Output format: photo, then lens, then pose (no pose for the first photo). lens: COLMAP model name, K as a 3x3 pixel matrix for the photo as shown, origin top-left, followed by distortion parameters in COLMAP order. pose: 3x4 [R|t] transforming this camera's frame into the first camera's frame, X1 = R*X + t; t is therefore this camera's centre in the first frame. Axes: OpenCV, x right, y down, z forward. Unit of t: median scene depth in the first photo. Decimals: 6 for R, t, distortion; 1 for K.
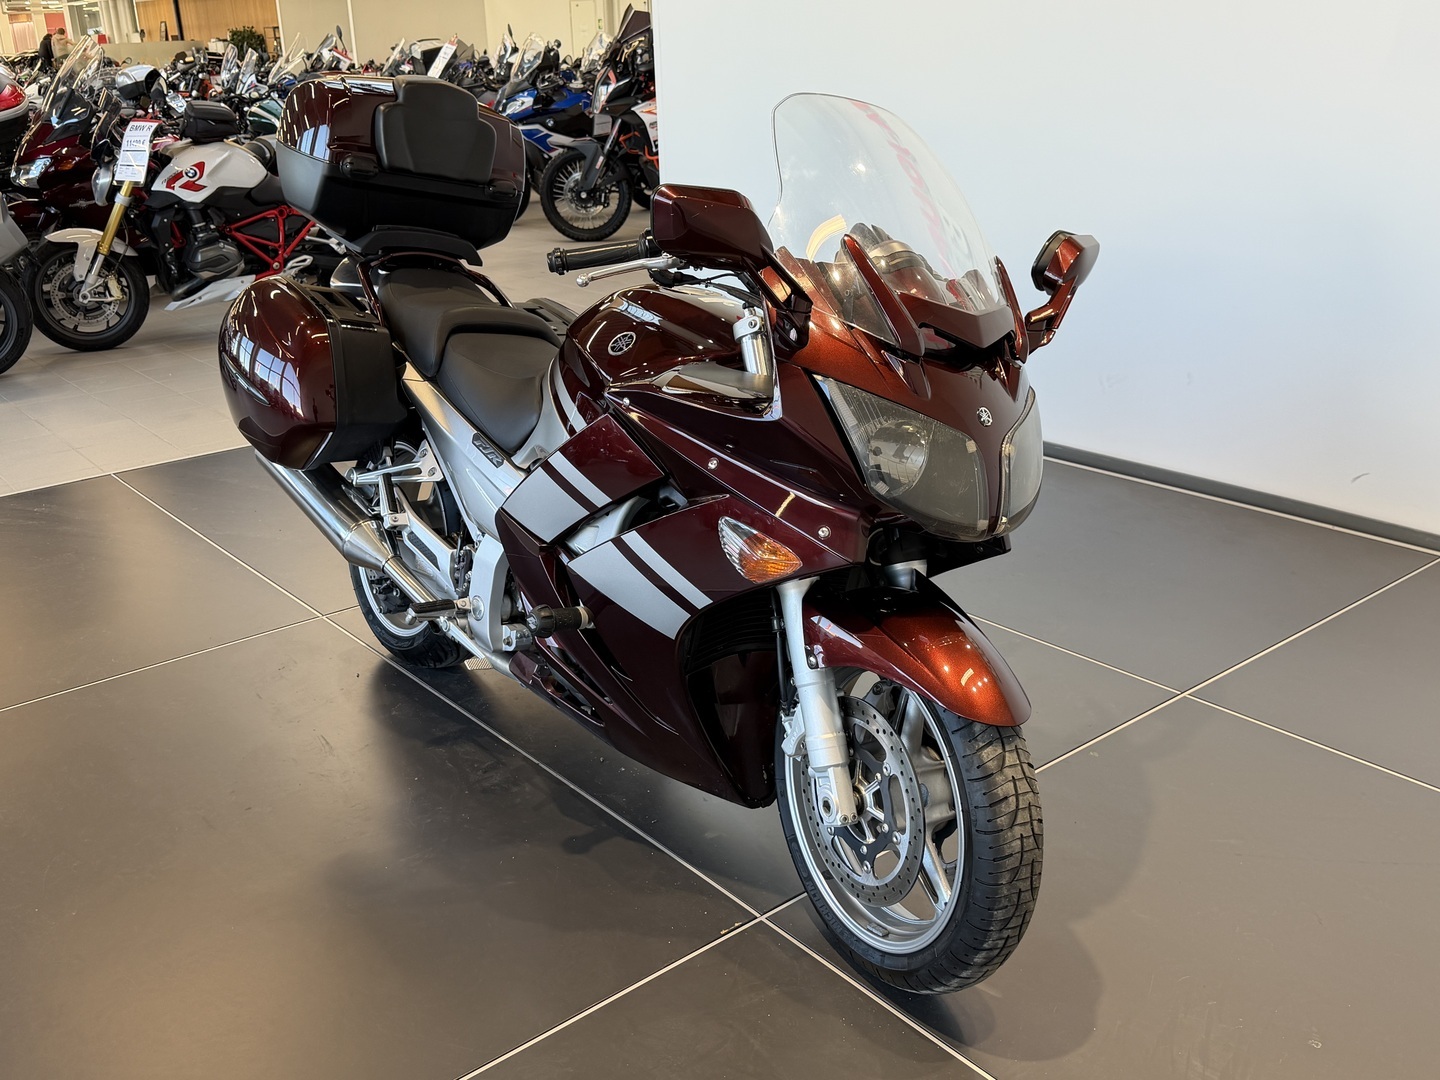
lens RADIAL K [[1370.9, 0, 721.5], [0, 1370.9, 552.5], [0, 0, 1]] dist [0.115941, -0.000106]
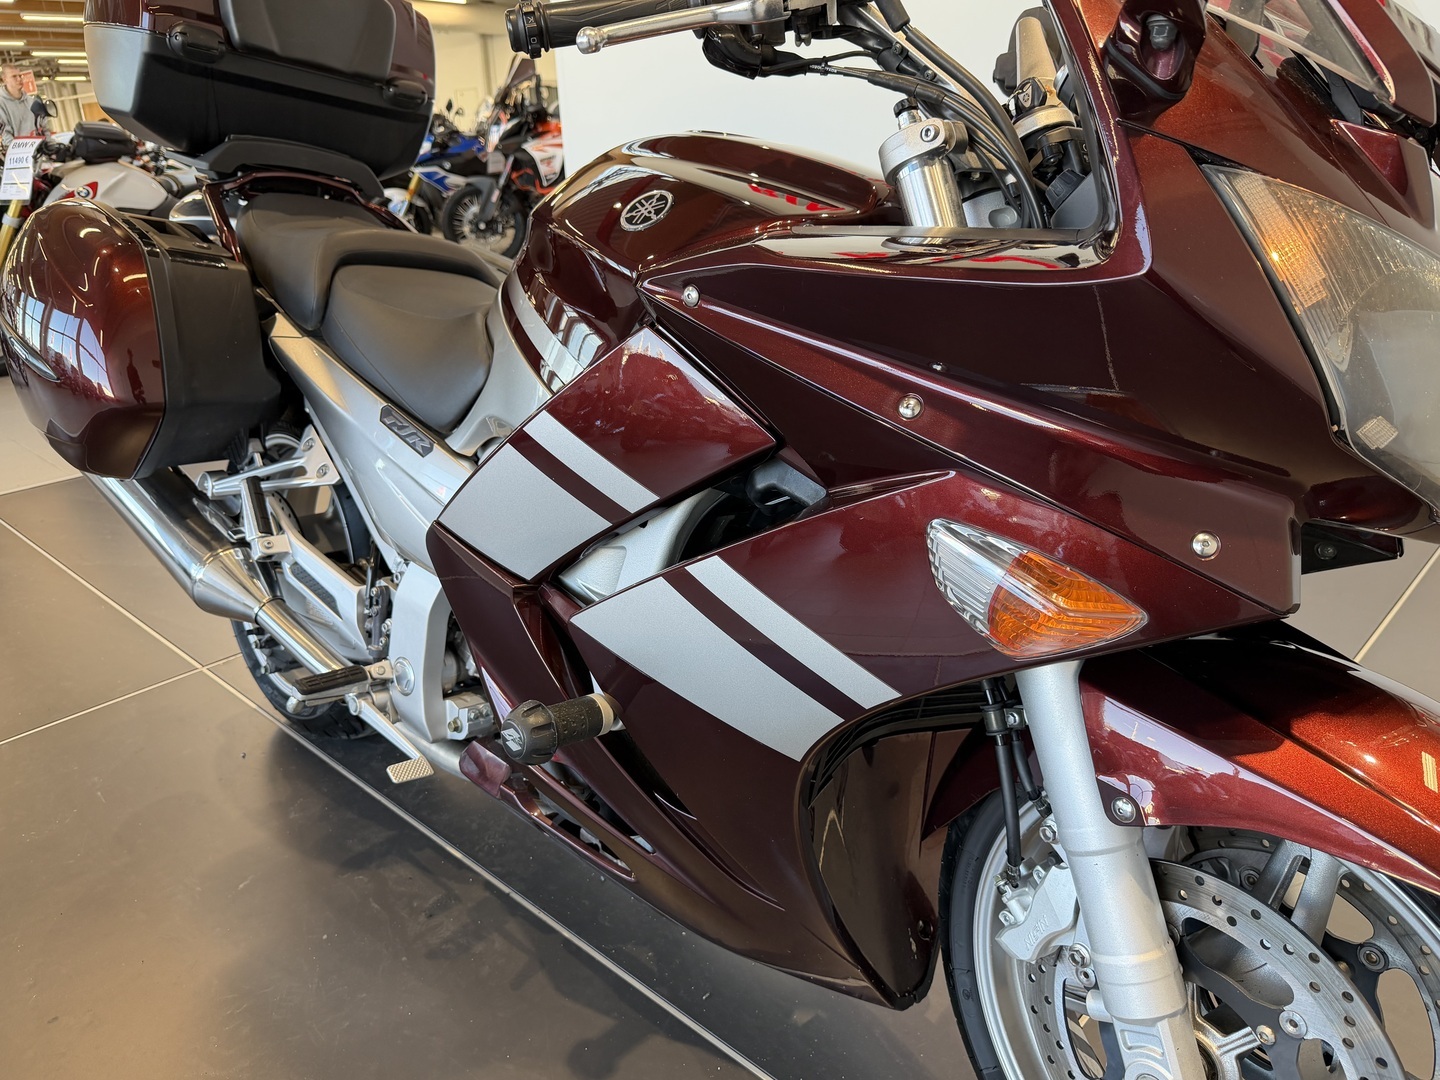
lens RADIAL K [[1033.6, 0, 720.0], [0, 1033.6, 540.0], [0, 0, 1]] dist [0.054899, -0.063230]
pose [[0.991018, -0.056326, 0.121290, -0.082178], [0.055594, 0.998409, 0.009414, -0.019127], [-0.121627, -0.002587, 0.992573, 0.476993]]
